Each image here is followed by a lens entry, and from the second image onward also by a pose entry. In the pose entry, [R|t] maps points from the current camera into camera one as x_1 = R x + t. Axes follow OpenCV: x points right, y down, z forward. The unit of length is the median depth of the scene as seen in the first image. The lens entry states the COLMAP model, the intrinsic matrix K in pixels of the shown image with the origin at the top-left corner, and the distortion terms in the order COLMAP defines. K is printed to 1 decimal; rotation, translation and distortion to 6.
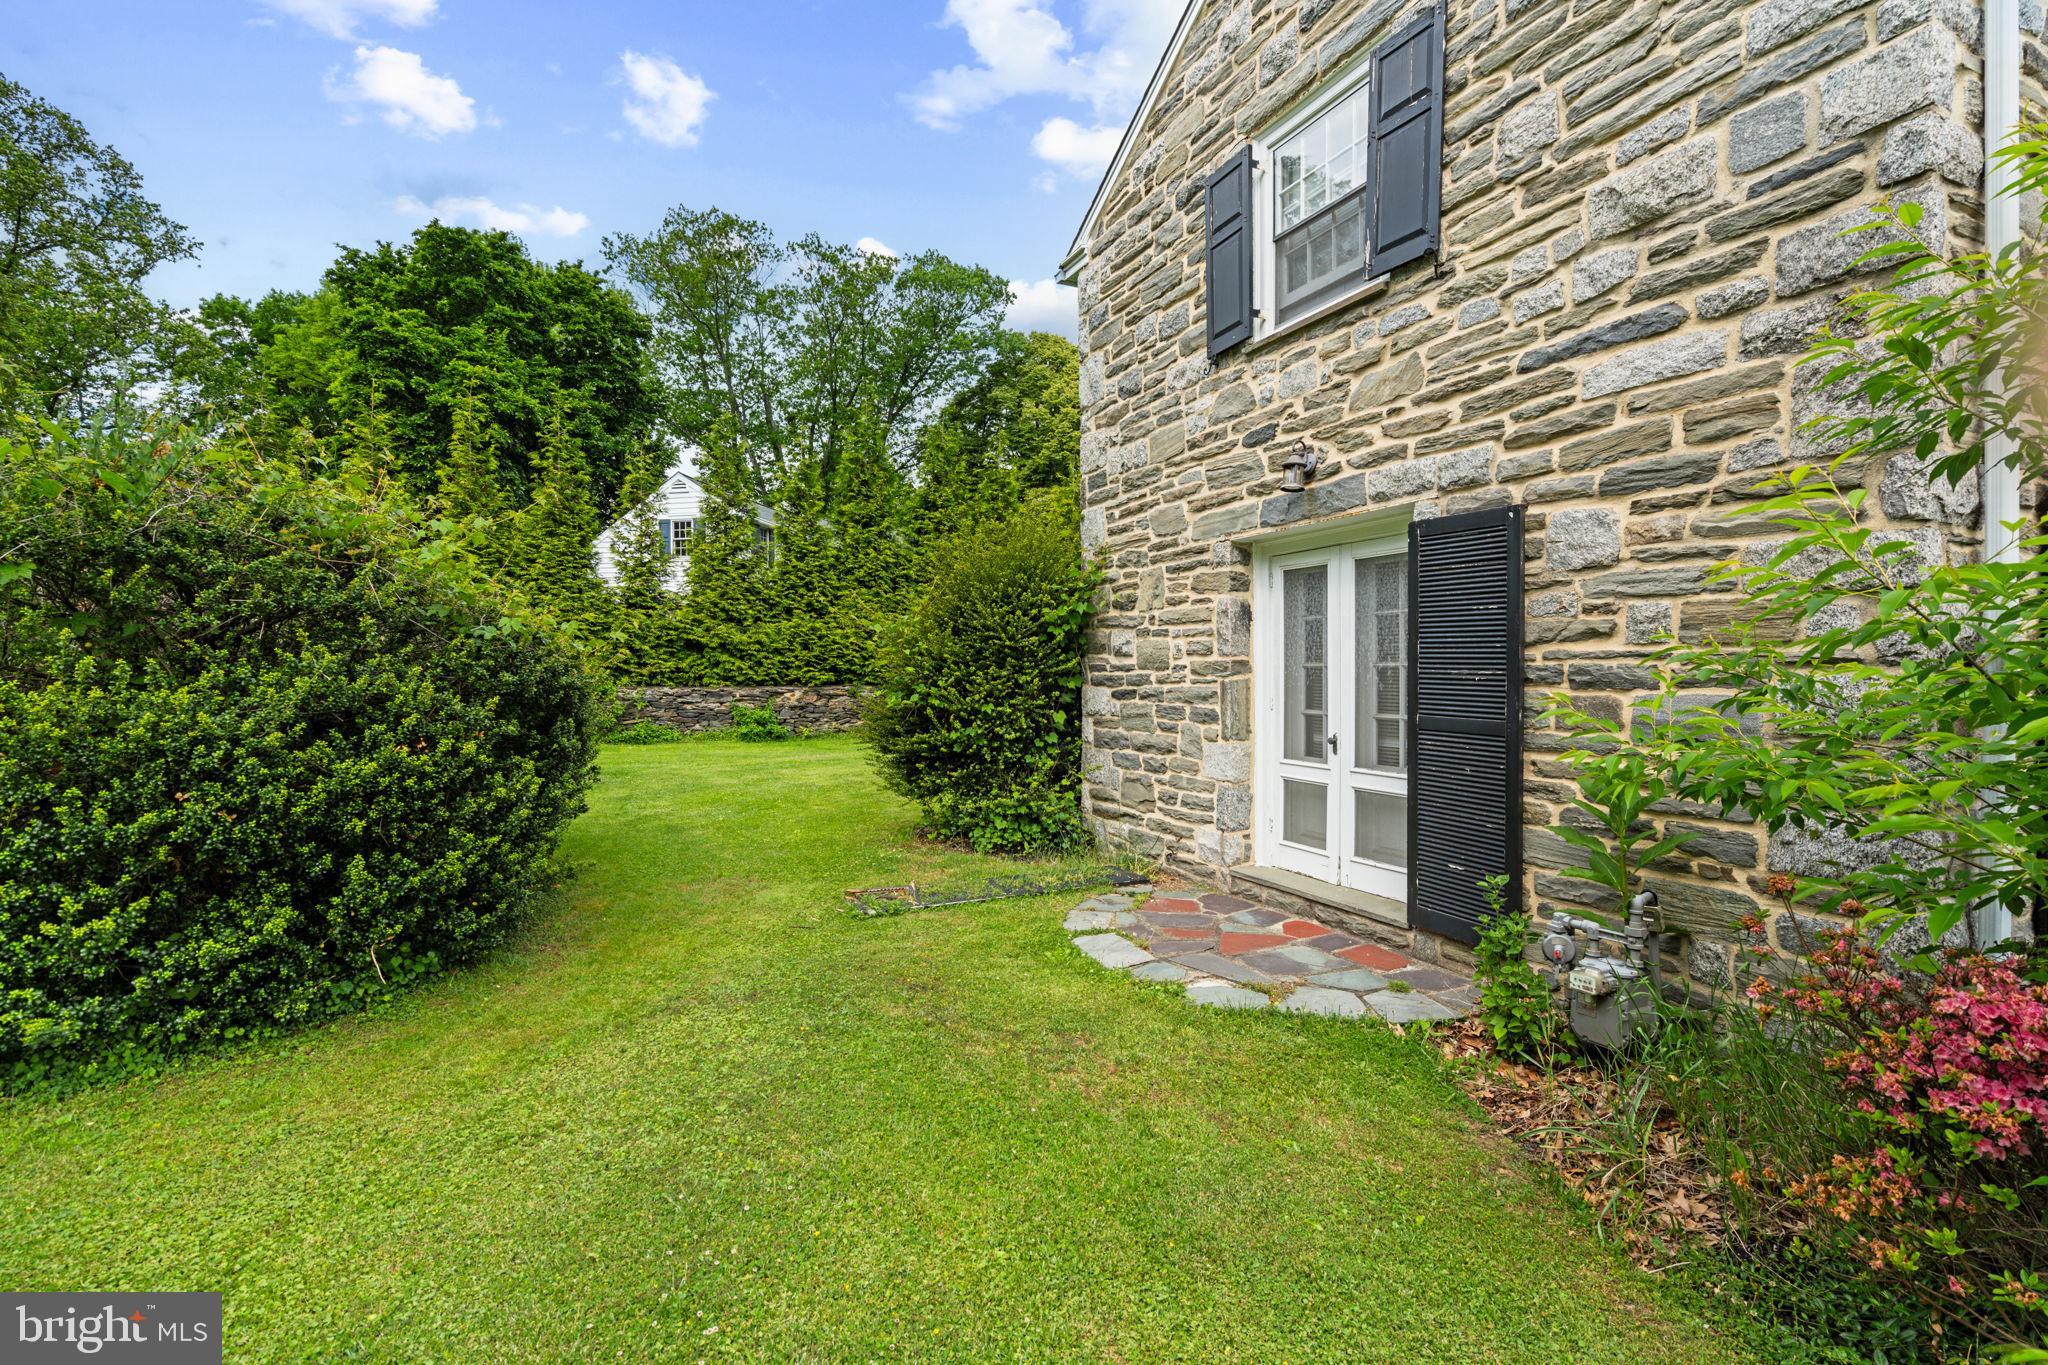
lens RADIAL K [[909.7, 0, 1024.0], [0, 909.7, 682.5], [0, 0, 1]] dist [0.000211, -0.000198]
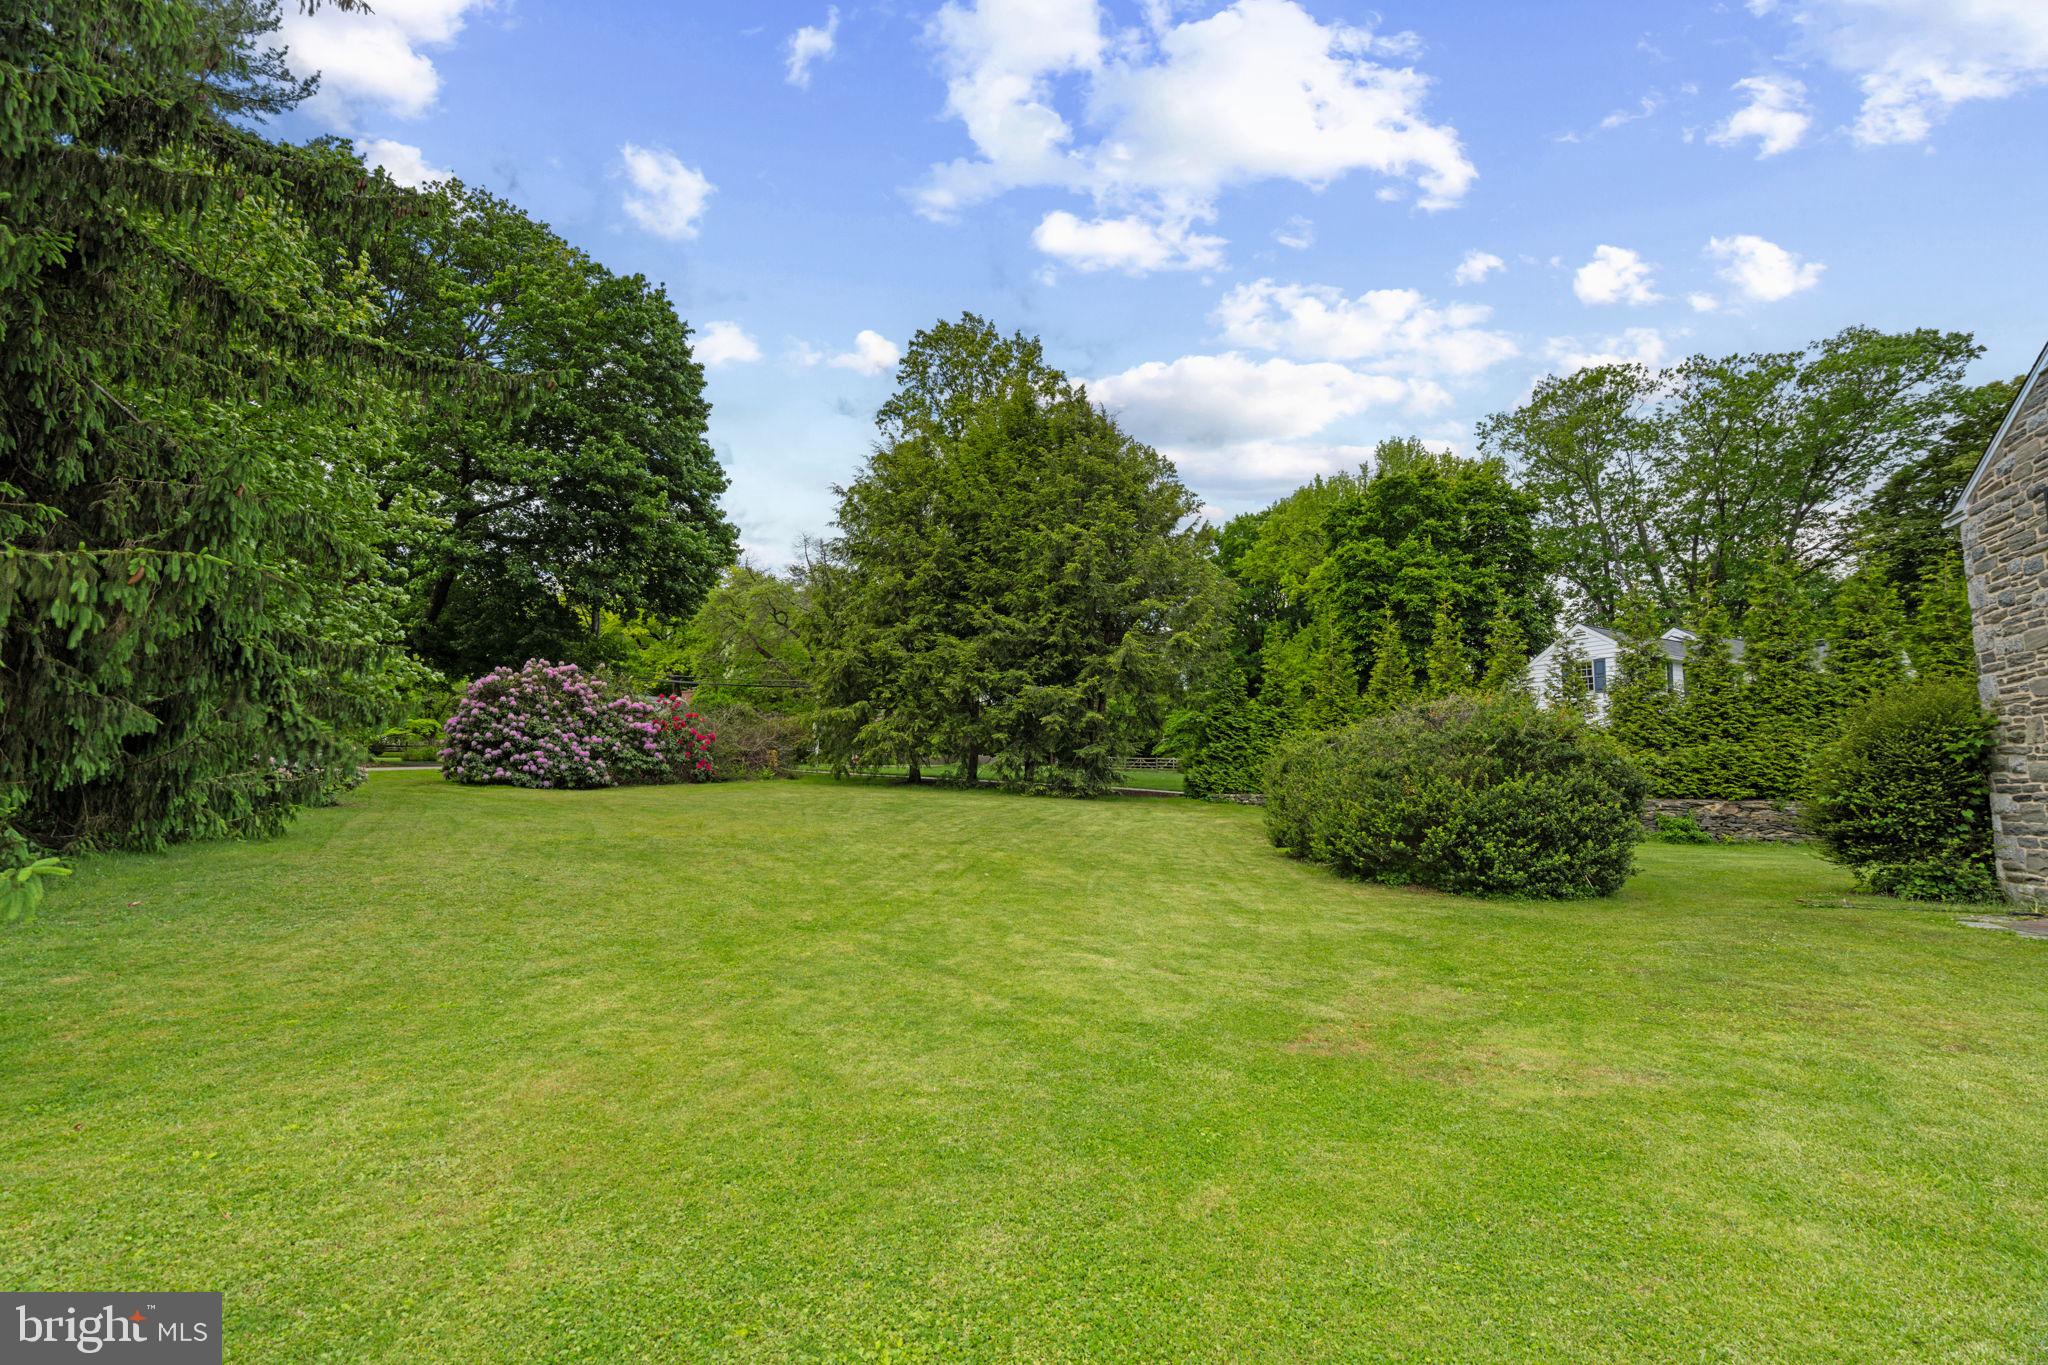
lens RADIAL K [[906.5, 0, 1024.3], [0, 906.5, 690.5], [0, 0, 1]] dist [0.000350, -0.000265]
pose [[0.650947, -0.068343, -0.756040, 0.169196], [-0.024781, 0.993495, -0.111145, 0.040585], [0.758719, 0.091085, 0.645019, -1.167548]]
